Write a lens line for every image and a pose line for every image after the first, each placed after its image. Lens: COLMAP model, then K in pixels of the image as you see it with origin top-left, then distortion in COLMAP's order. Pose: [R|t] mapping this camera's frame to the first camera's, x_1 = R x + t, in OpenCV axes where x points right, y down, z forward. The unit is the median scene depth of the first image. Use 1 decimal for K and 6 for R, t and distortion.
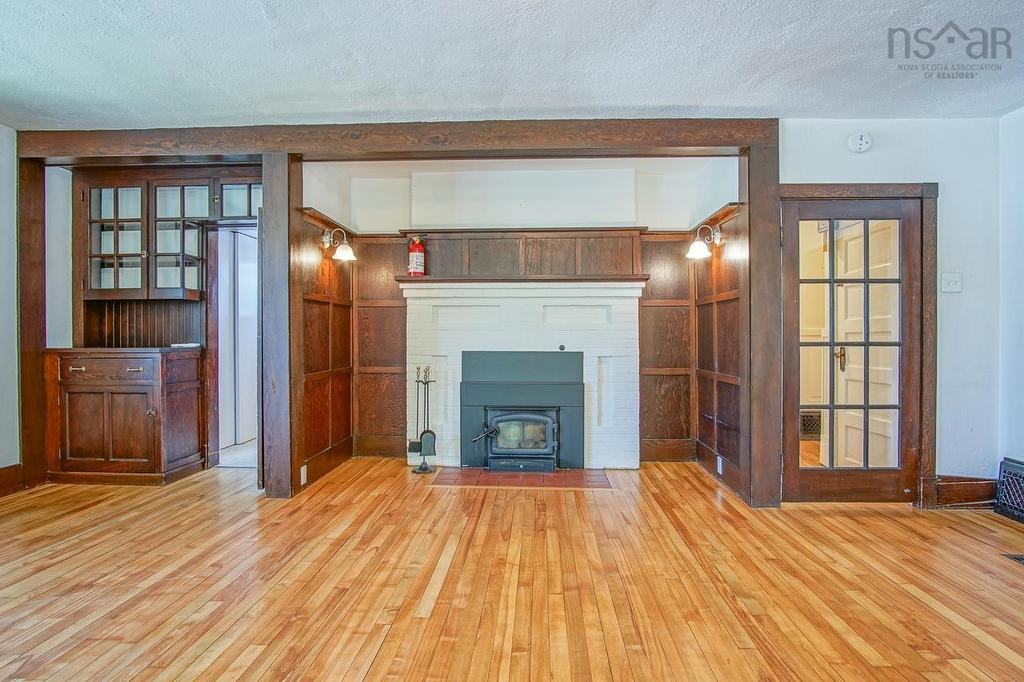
lens RADIAL K [[564.1, 0, 505.0], [0, 564.1, 344.1], [0, 0, 1]] dist [-0.031262, 0.003360]
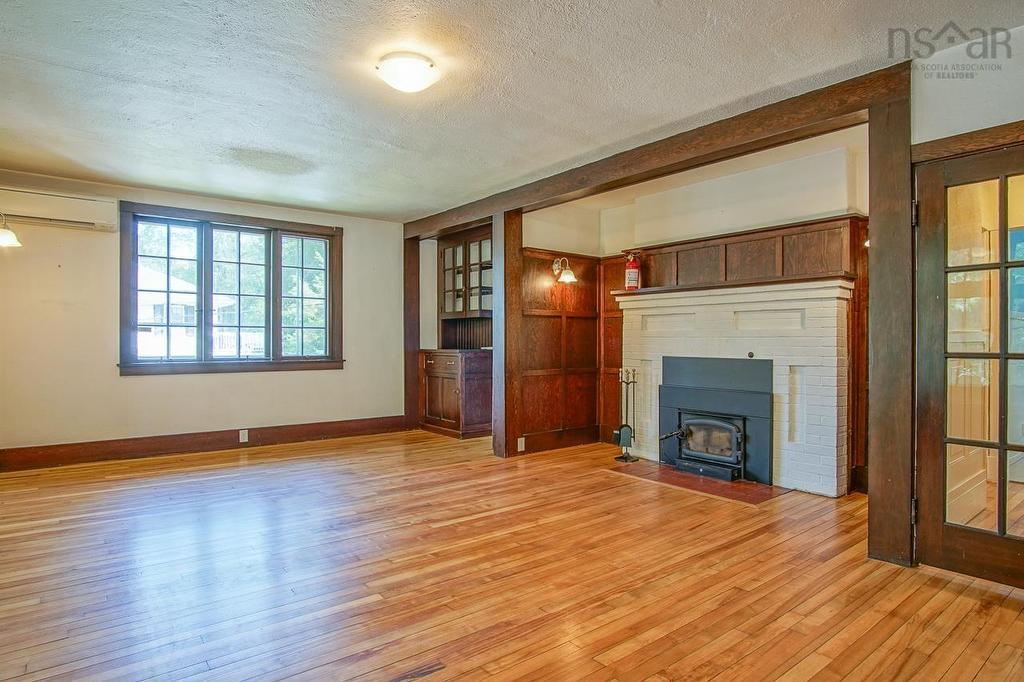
lens RADIAL K [[564.1, 0, 508.8], [0, 564.1, 349.7], [0, 0, 1]] dist [-0.031262, 0.003360]
pose [[0.657593, 0.012001, -0.753278, 0.596555], [-0.008169, 0.999928, 0.008798, -0.007976], [0.753329, 0.000368, 0.657644, 0.073228]]
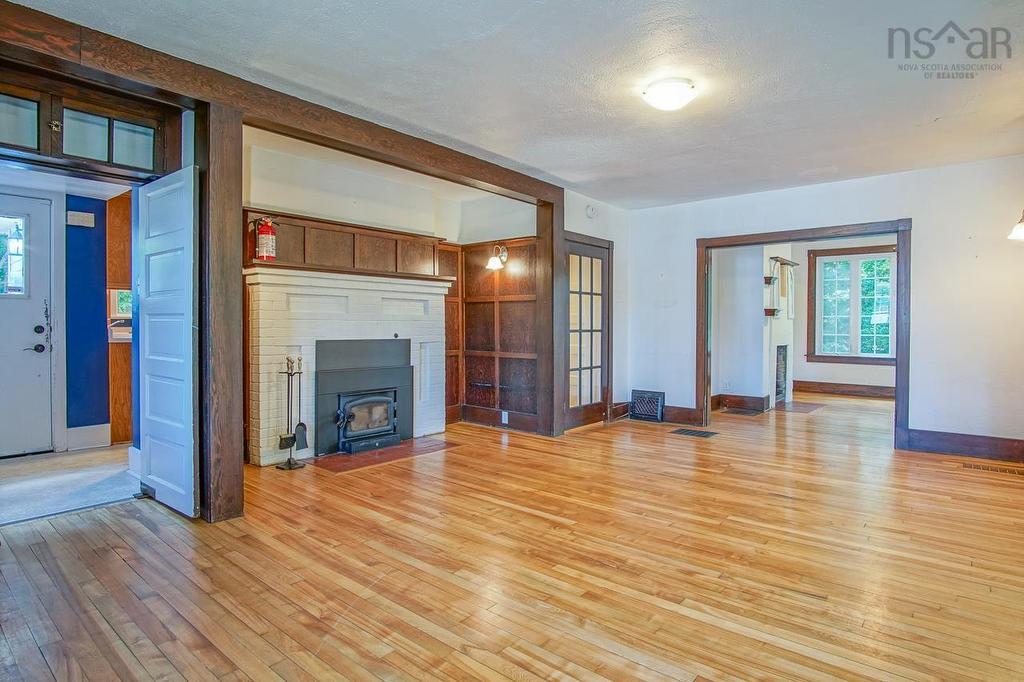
lens RADIAL K [[564.1, 0, 532.9], [0, 564.1, 329.4], [0, 0, 1]] dist [-0.031262, 0.003360]
pose [[0.584100, -0.005469, 0.811664, -0.720084], [0.004700, 0.999983, 0.003356, -0.009179], [-0.811668, 0.001855, 0.584116, 0.123535]]
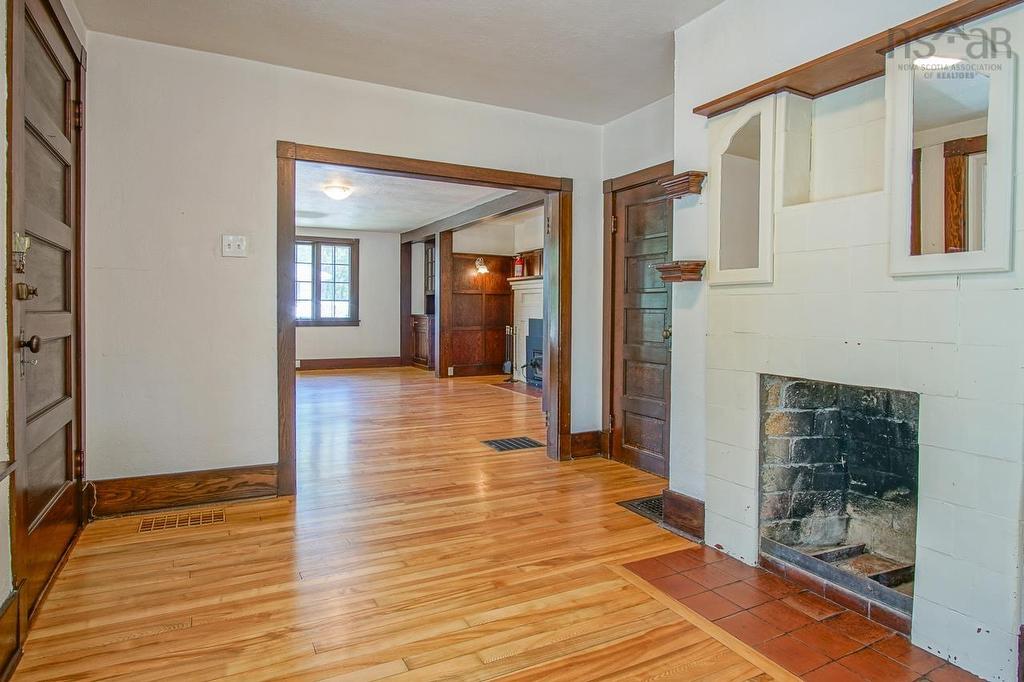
lens RADIAL K [[564.1, 0, 507.2], [0, 564.1, 312.3], [0, 0, 1]] dist [-0.031262, 0.003360]
pose [[0.518566, 0.003248, -0.855032, 1.553496], [-0.017384, 0.999826, -0.006745, 0.006649], [0.854861, 0.018361, 0.518532, 0.016319]]
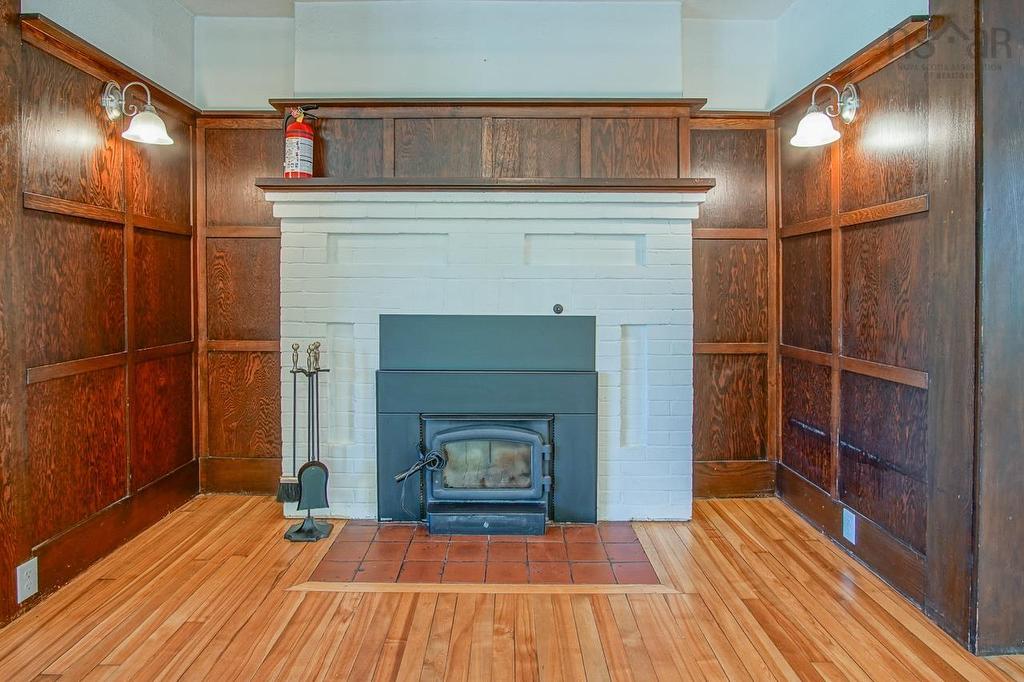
lens RADIAL K [[564.1, 0, 495.4], [0, 564.1, 303.3], [0, 0, 1]] dist [-0.031262, 0.003360]
pose [[0.999134, 0.000893, 0.041588, 0.016539], [-0.001359, 0.999937, 0.011161, -0.005950], [-0.041575, -0.011208, 0.999073, 0.481631]]
